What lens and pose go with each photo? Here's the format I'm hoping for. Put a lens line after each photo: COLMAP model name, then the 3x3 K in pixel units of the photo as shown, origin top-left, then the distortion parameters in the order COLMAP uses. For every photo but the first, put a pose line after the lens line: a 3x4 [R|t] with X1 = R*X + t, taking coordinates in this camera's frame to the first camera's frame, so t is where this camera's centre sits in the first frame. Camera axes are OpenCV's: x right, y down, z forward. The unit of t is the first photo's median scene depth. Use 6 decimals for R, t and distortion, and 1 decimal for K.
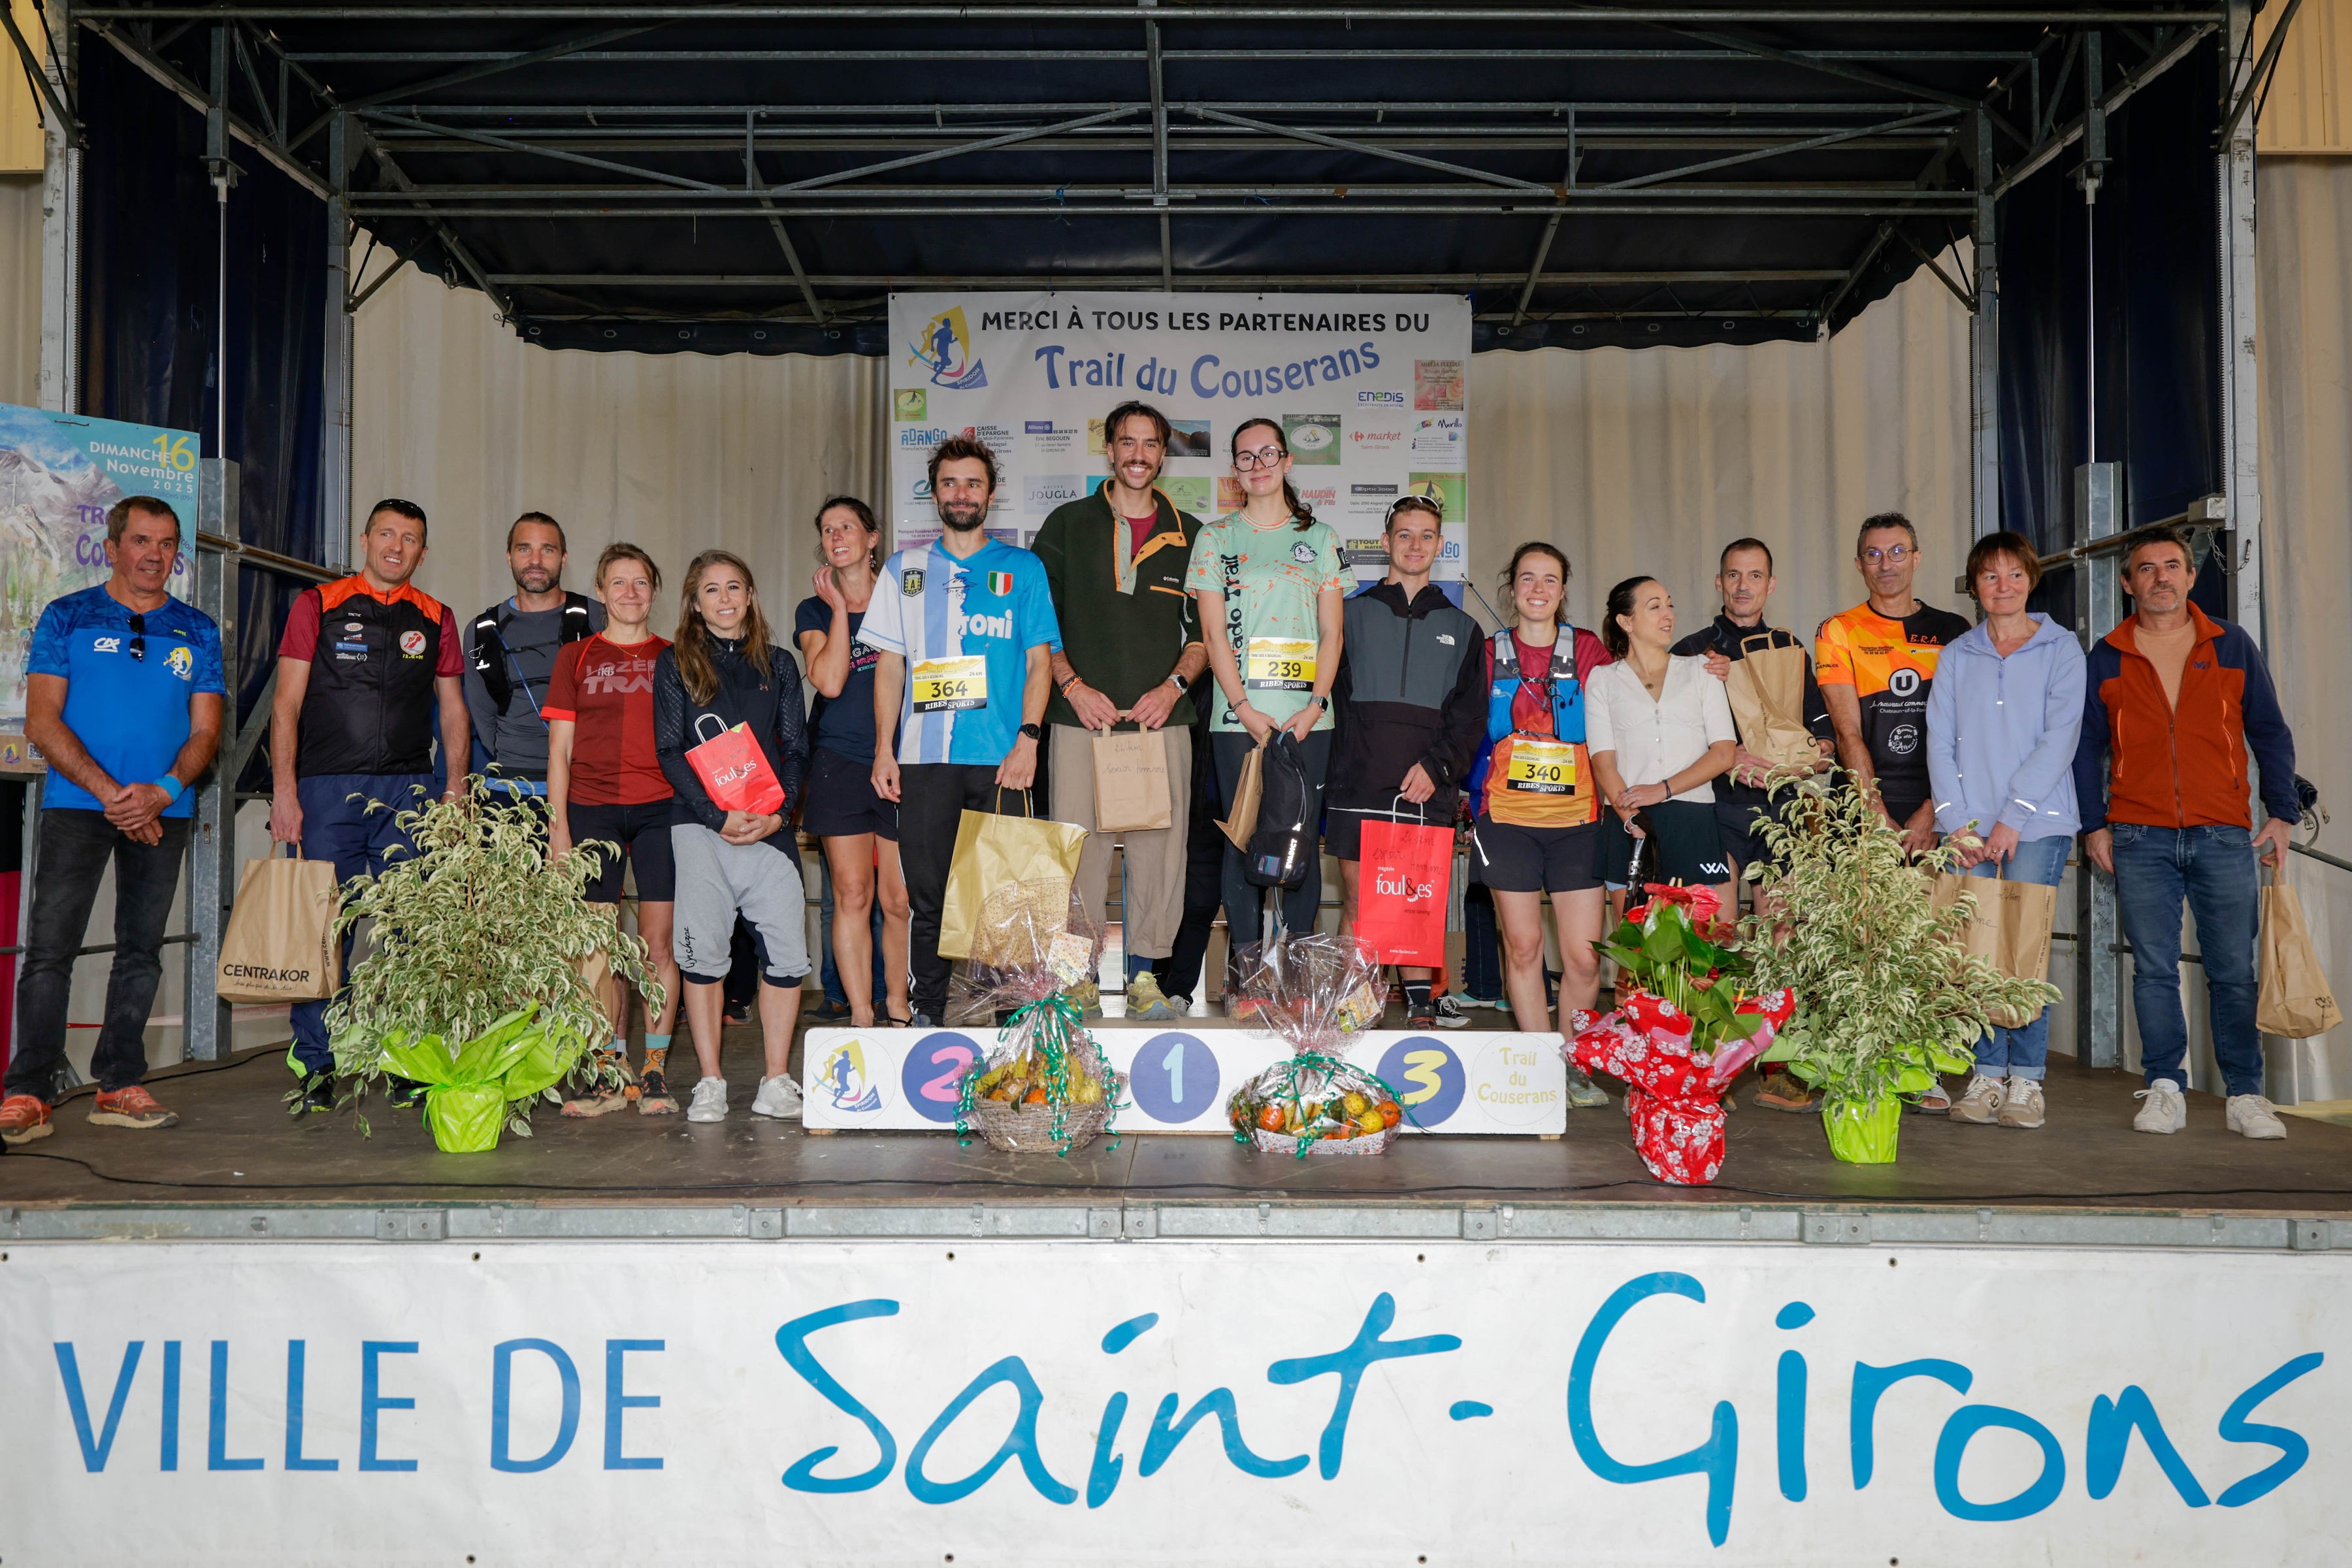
lens RADIAL K [[2035.6, 0, 1184.4], [0, 2035.6, 782.8], [0, 0, 1]] dist [0.062643, 0.001022]
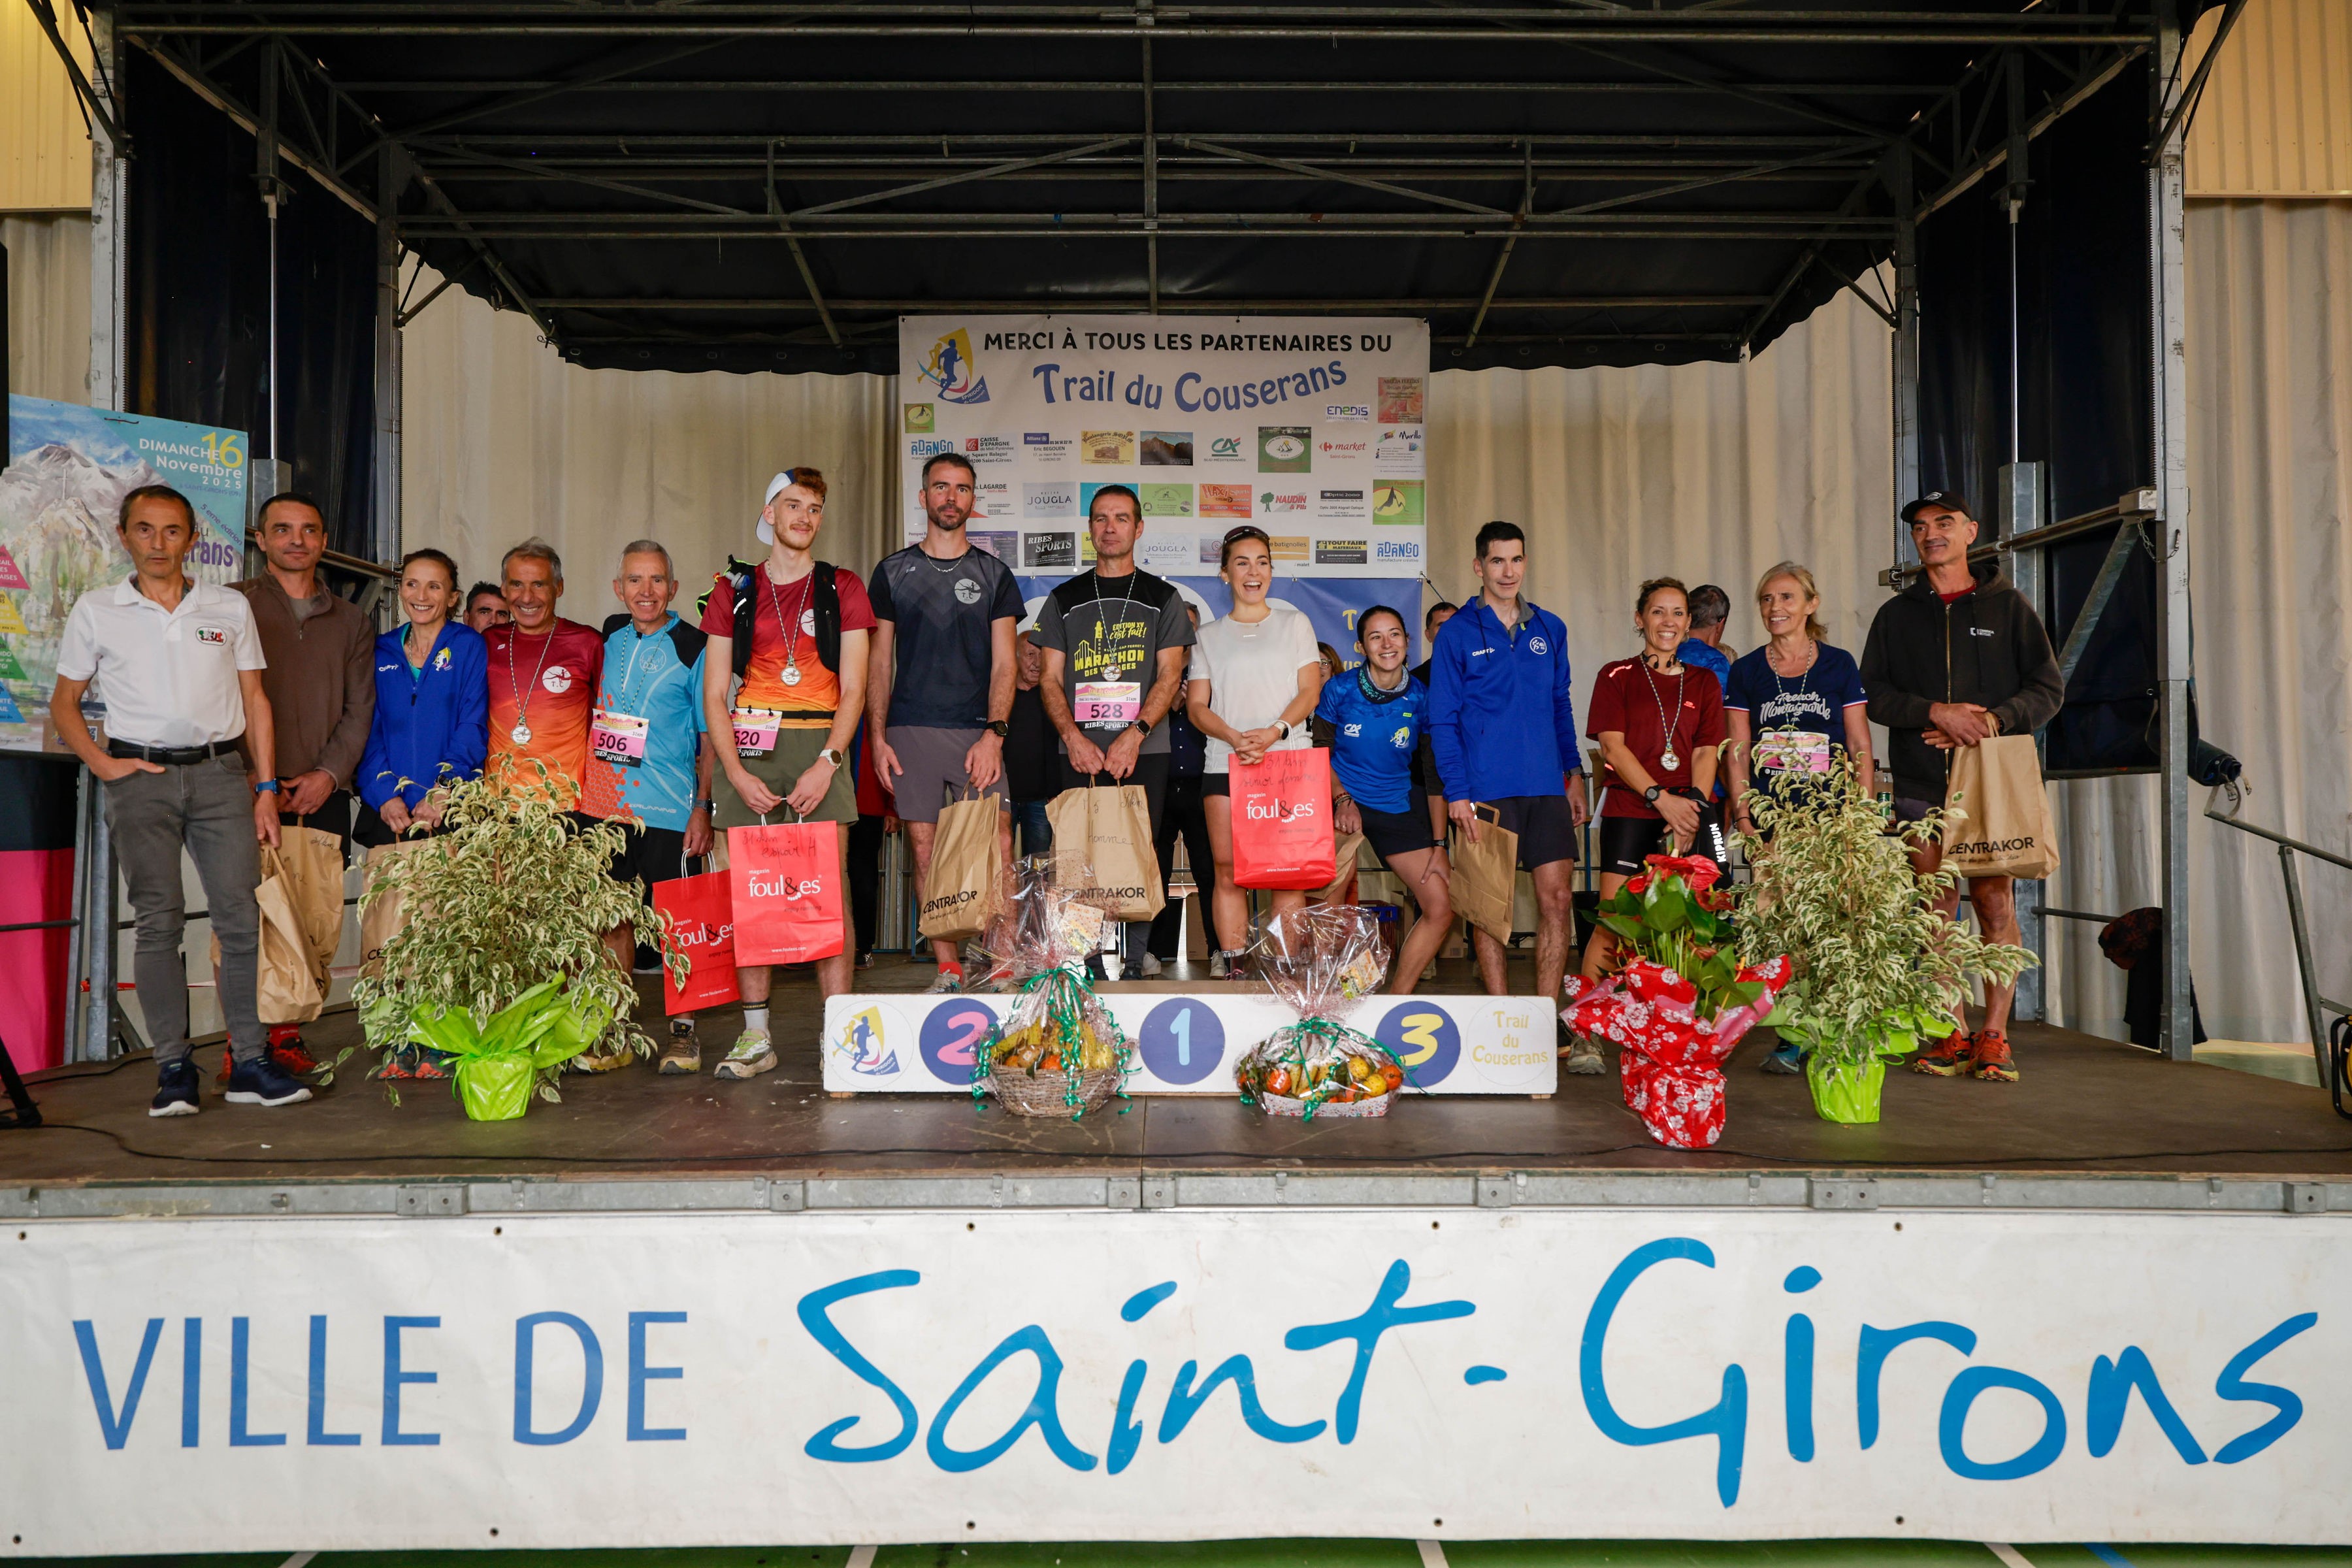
lens RADIAL K [[1730.3, 0, 1176.5], [0, 1730.3, 771.9], [0, 0, 1]] dist [0.051885, 0.004613]
pose [[0.999858, -0.003352, 0.016518, -0.021579], [0.003290, 0.999987, 0.003776, 0.003207], [-0.016530, -0.003722, 0.999856, 0.115799]]
